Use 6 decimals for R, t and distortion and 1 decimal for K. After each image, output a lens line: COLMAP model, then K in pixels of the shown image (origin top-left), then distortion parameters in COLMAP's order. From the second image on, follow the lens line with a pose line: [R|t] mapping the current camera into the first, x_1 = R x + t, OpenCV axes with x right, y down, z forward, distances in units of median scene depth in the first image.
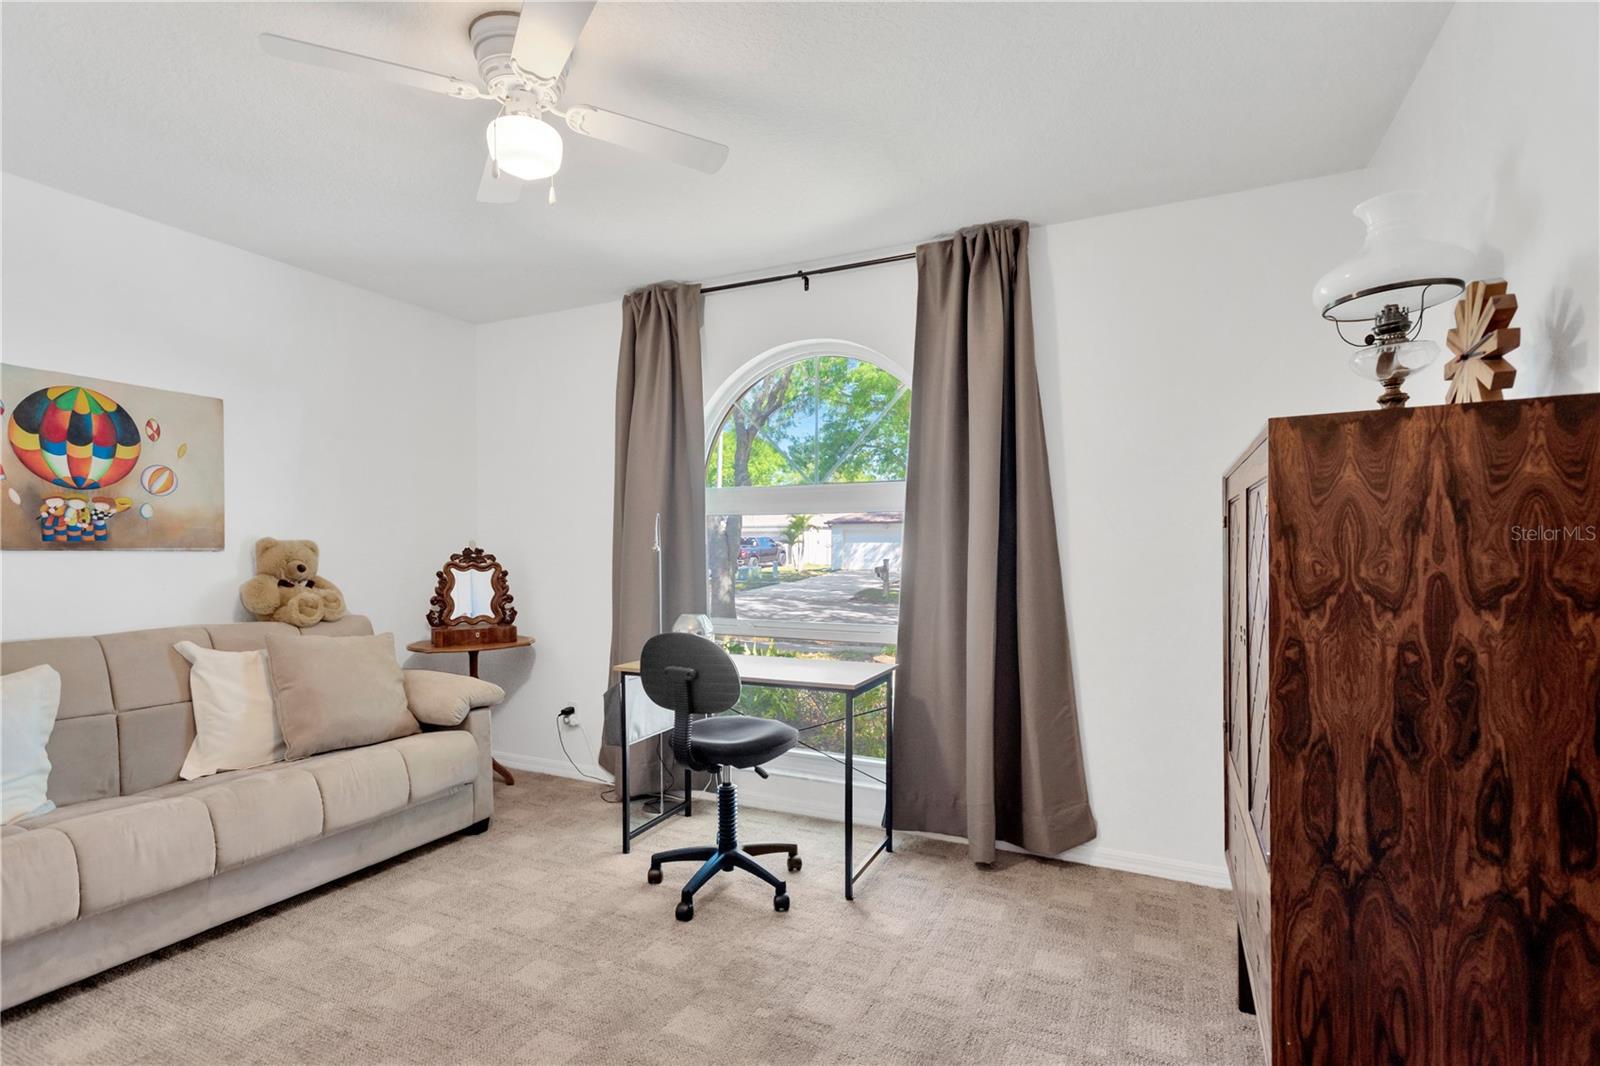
lens RADIAL K [[740.4, 0, 803.2], [0, 740.4, 549.2], [0, 0, 1]] dist [0.016490, -0.006169]
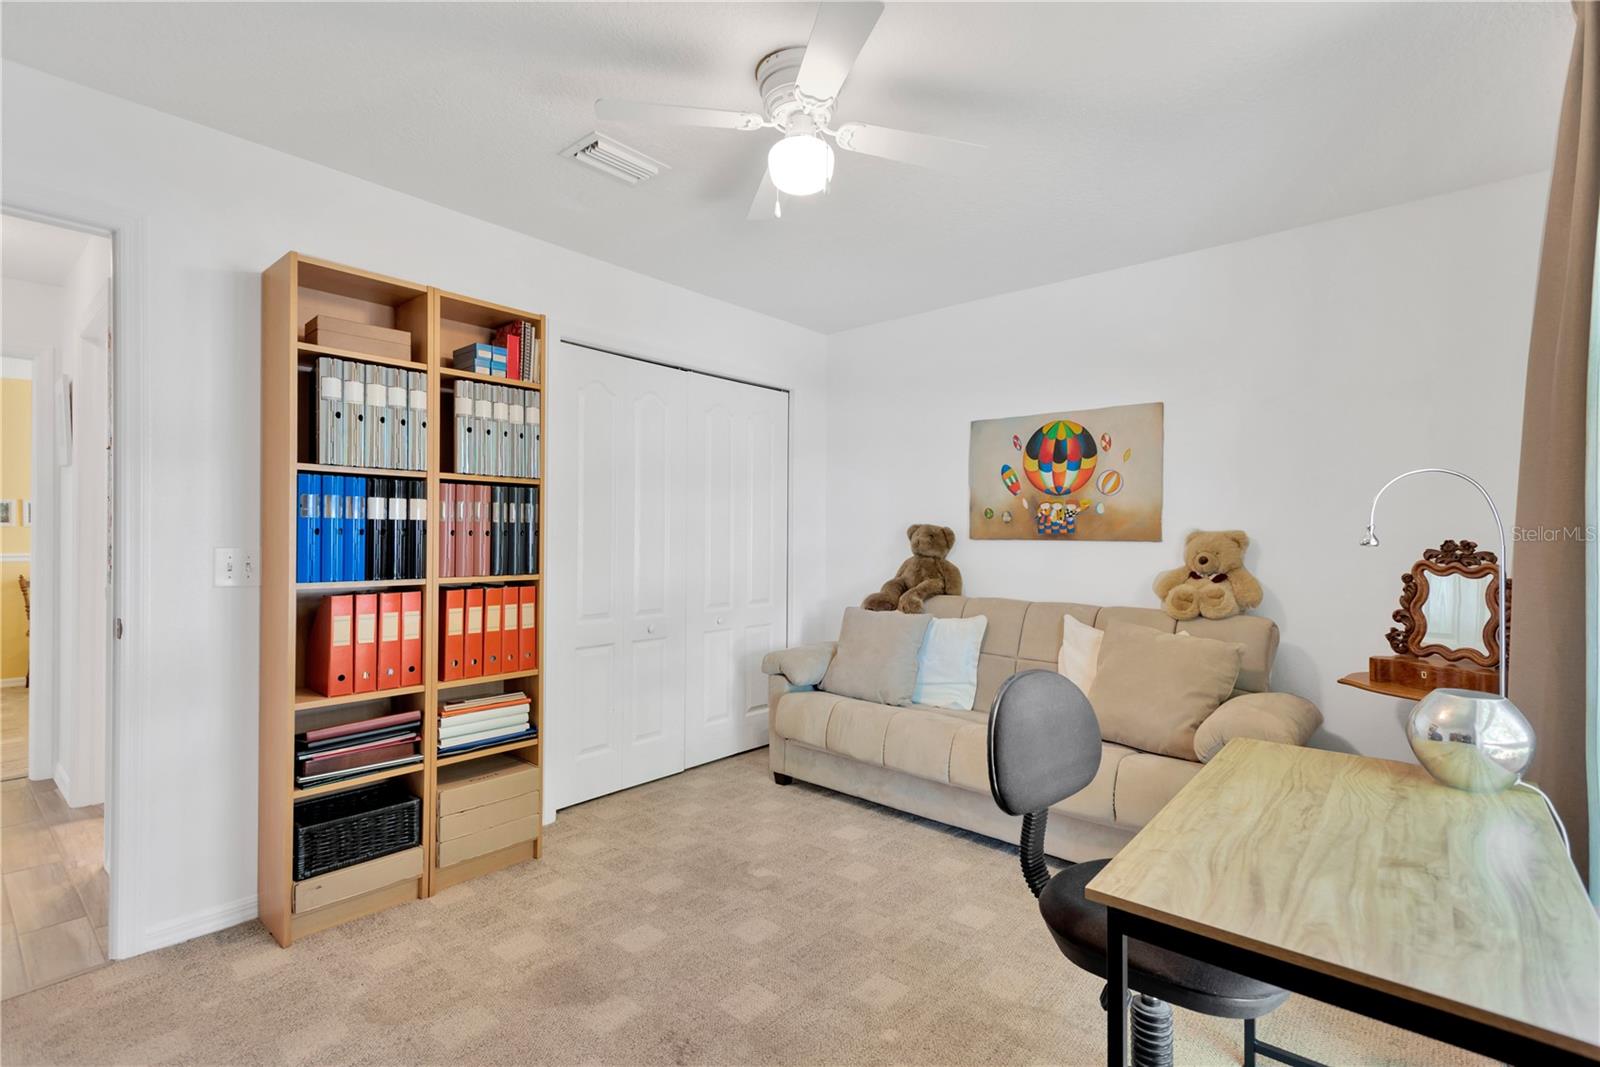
lens RADIAL K [[740.4, 0, 804.9], [0, 740.4, 526.2], [0, 0, 1]] dist [0.016490, -0.006169]
pose [[-0.250170, -0.009646, -0.968154, 0.448987], [-0.002622, 0.999953, -0.009286, -0.009732], [0.968198, 0.000216, -0.250184, 0.865852]]
